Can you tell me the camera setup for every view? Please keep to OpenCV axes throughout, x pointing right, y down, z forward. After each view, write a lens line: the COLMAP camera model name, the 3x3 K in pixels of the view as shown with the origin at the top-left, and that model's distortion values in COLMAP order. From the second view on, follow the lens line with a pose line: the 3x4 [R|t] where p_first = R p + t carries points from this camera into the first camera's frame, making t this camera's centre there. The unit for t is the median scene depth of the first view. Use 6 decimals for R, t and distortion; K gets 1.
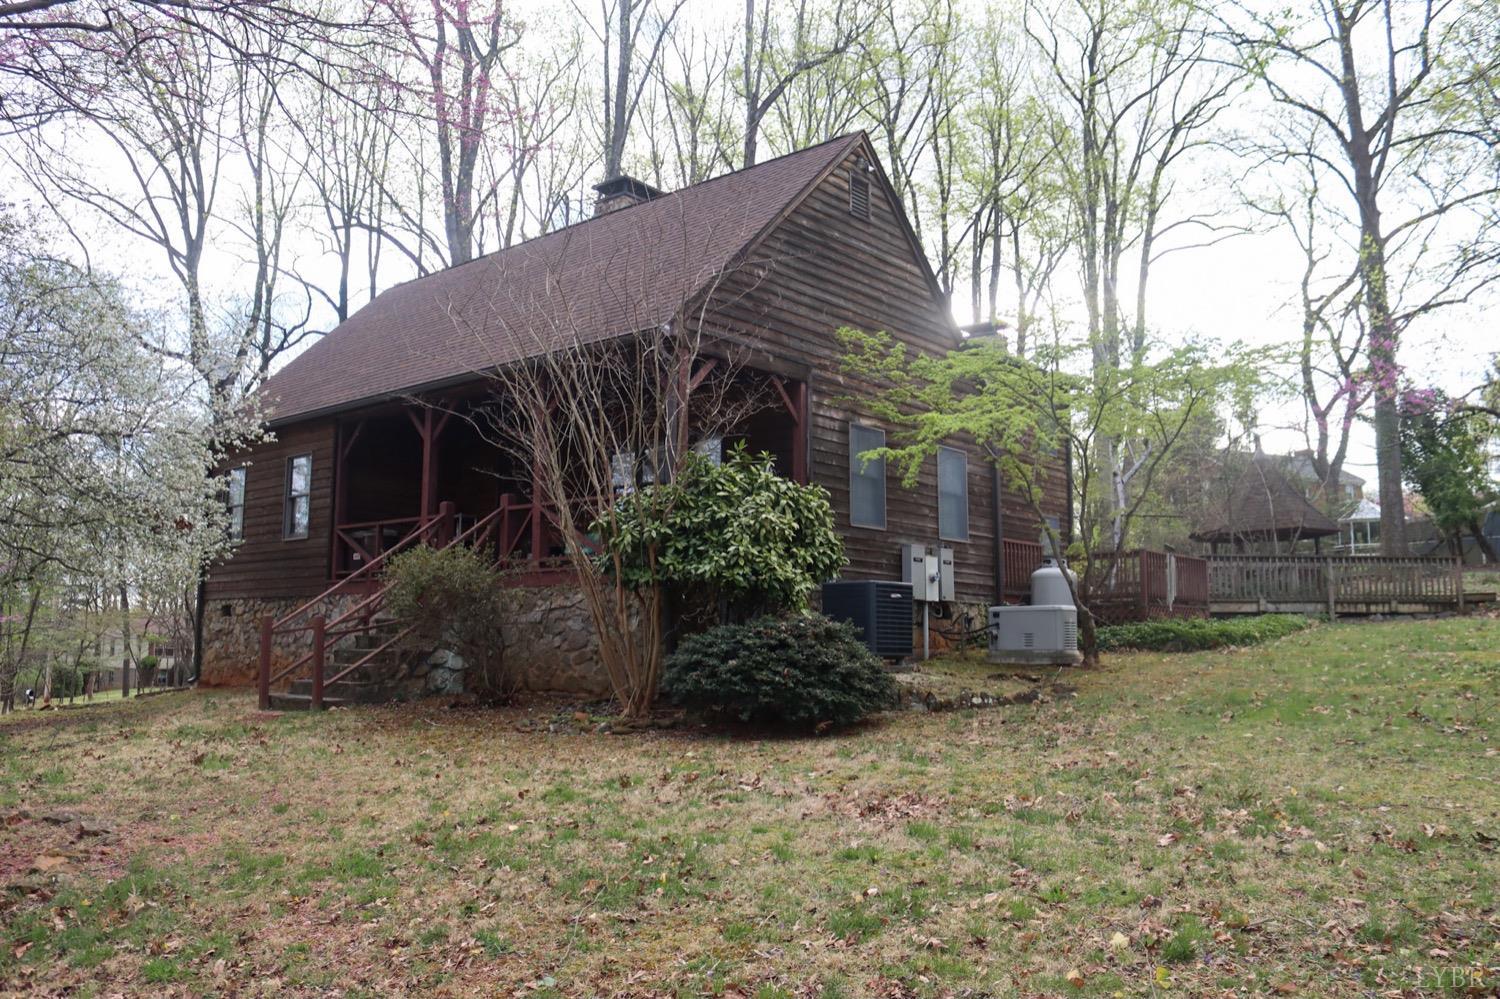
lens RADIAL K [[1243.4, 0, 750.0], [0, 1243.4, 499.5], [0, 0, 1]] dist [-0.129643, 0.000799]
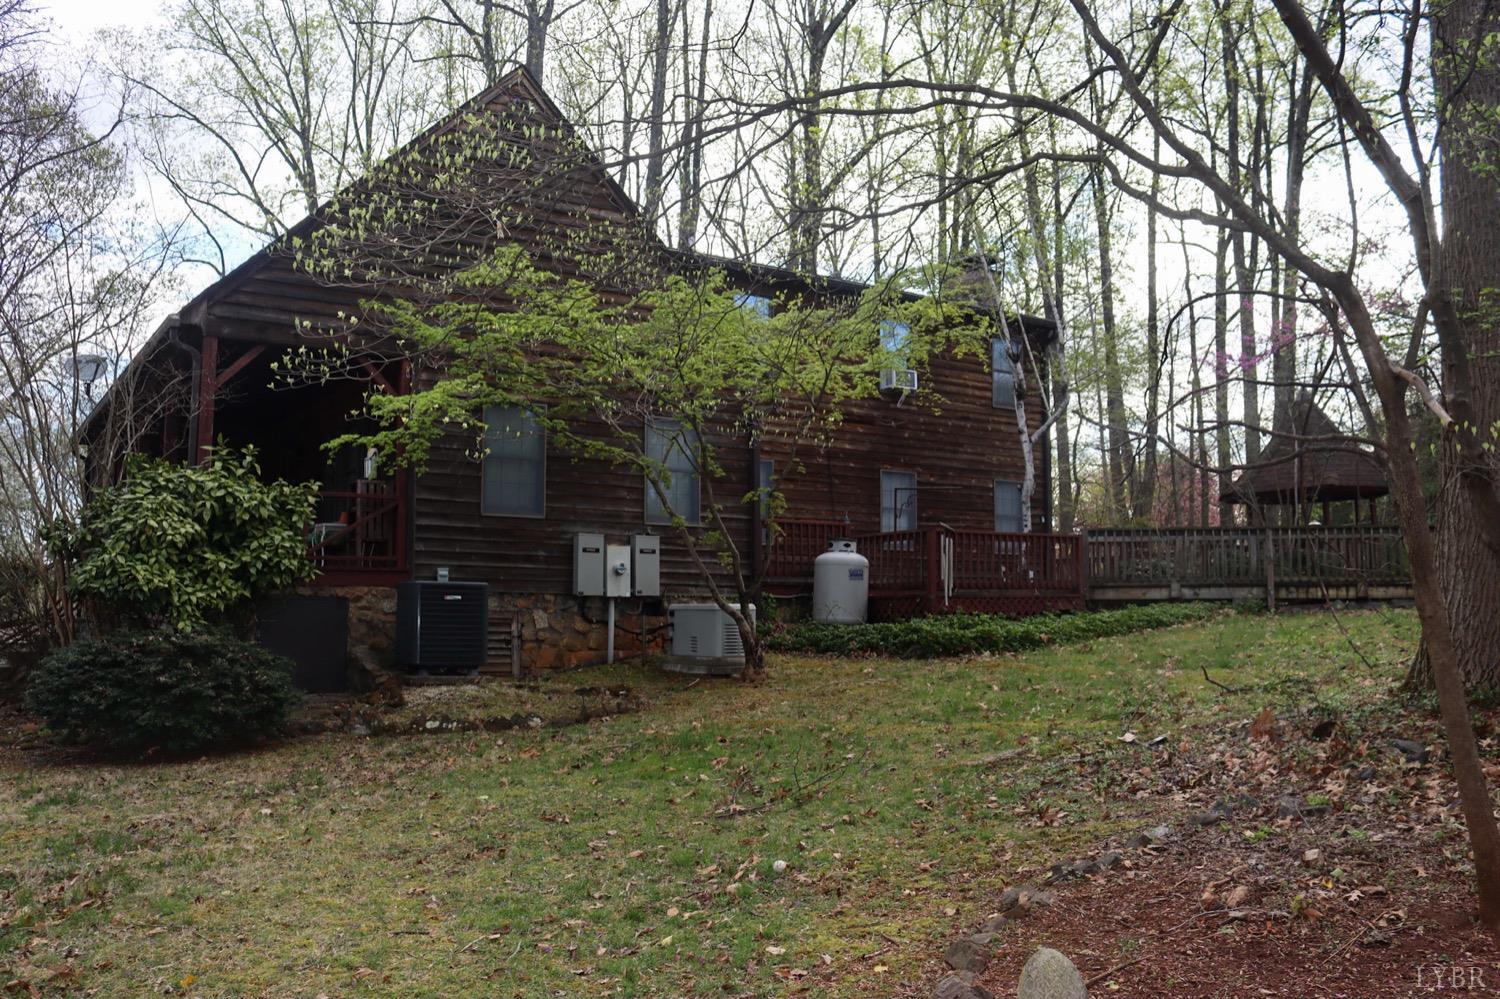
lens RADIAL K [[1243.4, 0, 750.0], [0, 1243.4, 499.5], [0, 0, 1]] dist [-0.129643, 0.000799]
pose [[0.947521, -0.034278, -0.317852, 0.501471], [0.044128, 0.998741, 0.023840, -0.002838], [0.316634, -0.036615, 0.947841, 0.201148]]
